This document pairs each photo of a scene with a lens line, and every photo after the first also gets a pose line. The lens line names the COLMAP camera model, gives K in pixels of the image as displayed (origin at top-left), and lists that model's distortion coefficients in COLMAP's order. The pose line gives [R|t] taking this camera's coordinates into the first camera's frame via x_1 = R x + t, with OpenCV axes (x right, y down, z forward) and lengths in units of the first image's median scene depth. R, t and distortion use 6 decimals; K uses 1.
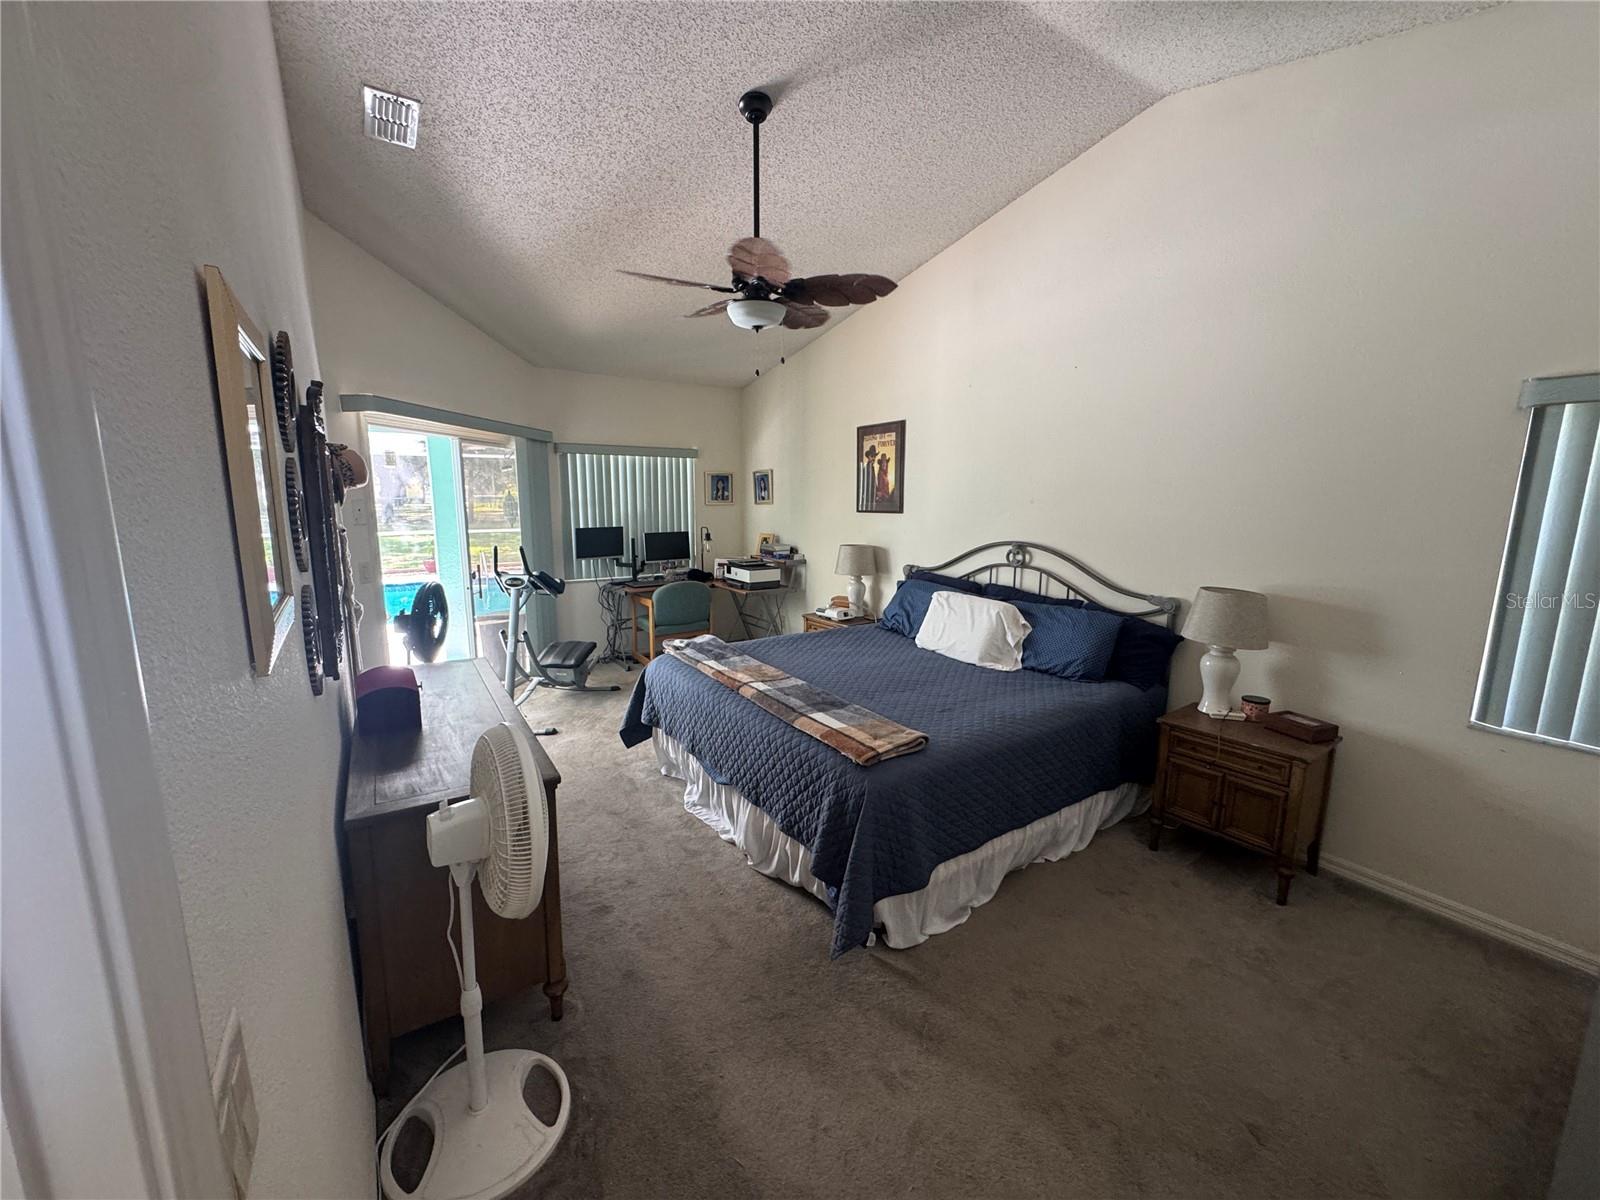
lens RADIAL K [[643.2, 0, 797.8], [0, 643.2, 601.0], [0, 0, 1]] dist [-0.001261, -0.000019]
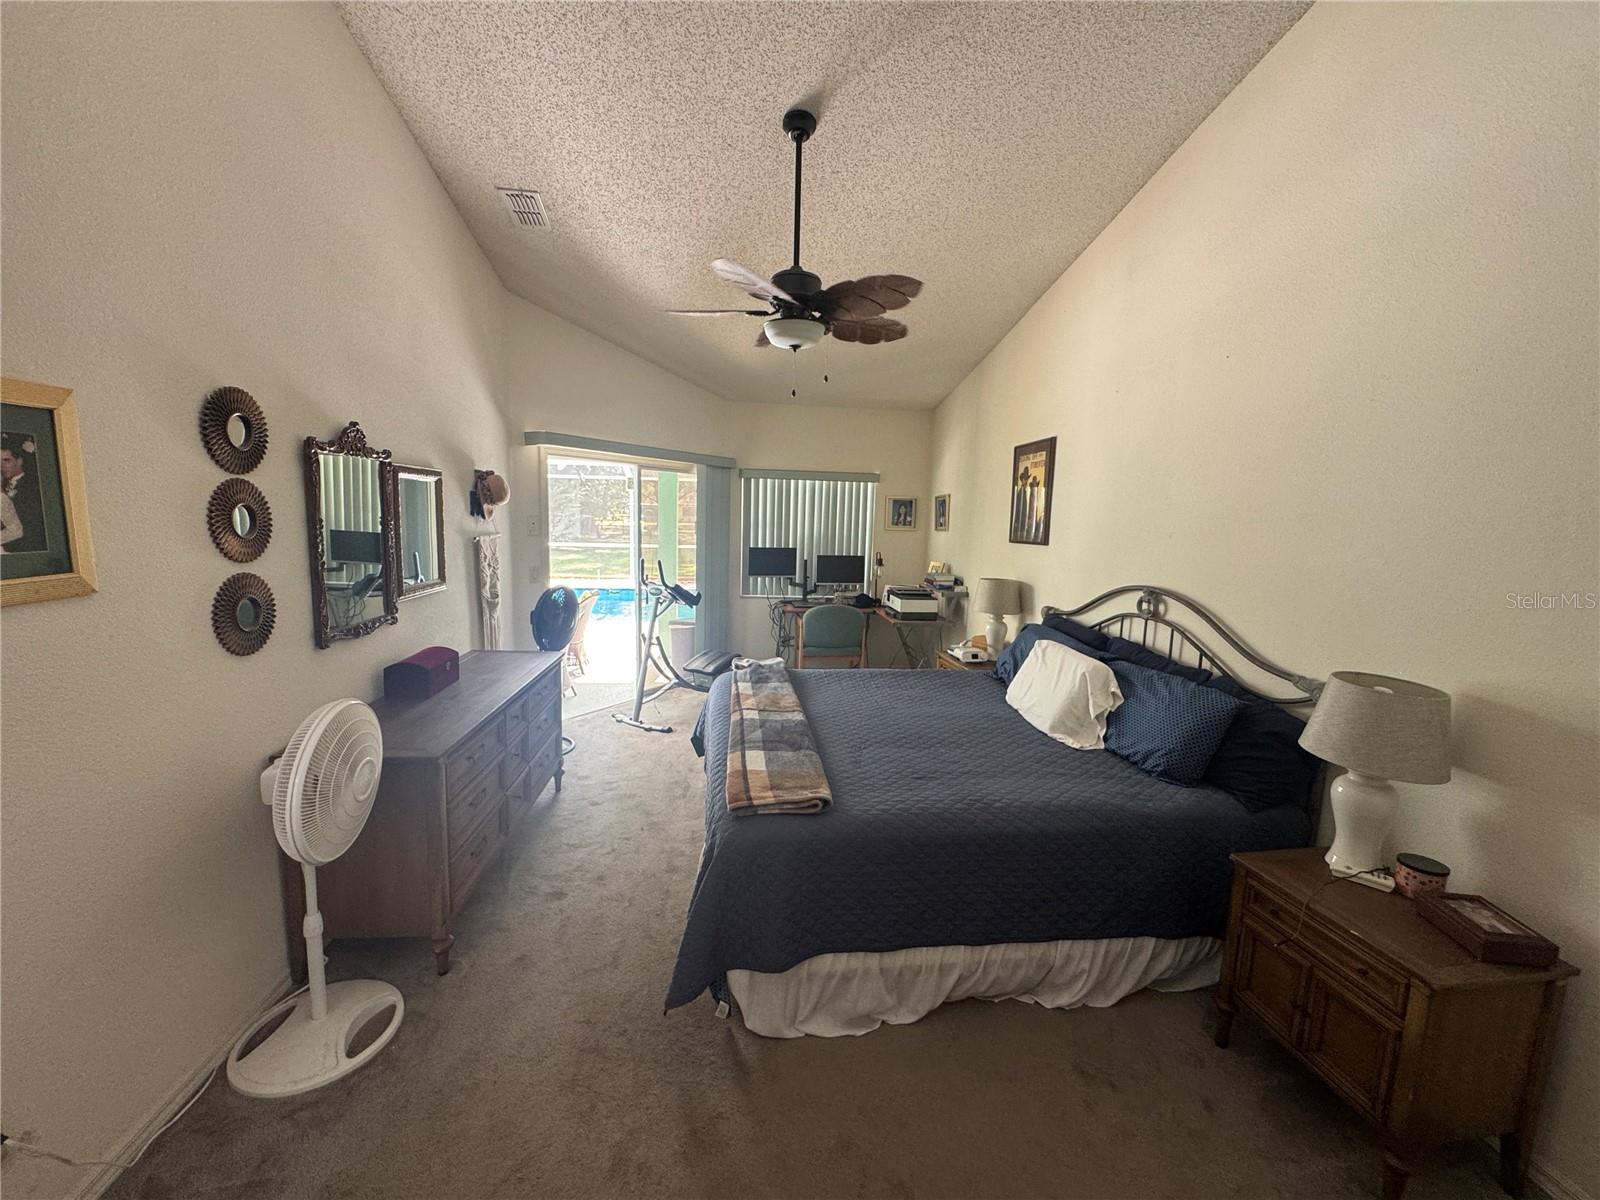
lens RADIAL K [[643.2, 0, 797.8], [0, 643.2, 601.0], [0, 0, 1]] dist [-0.001261, -0.000019]
pose [[0.887469, 0.080416, -0.453797, 0.315324], [-0.098405, 0.995016, -0.016123, -0.020726], [0.450238, 0.058964, 0.890959, 0.119294]]
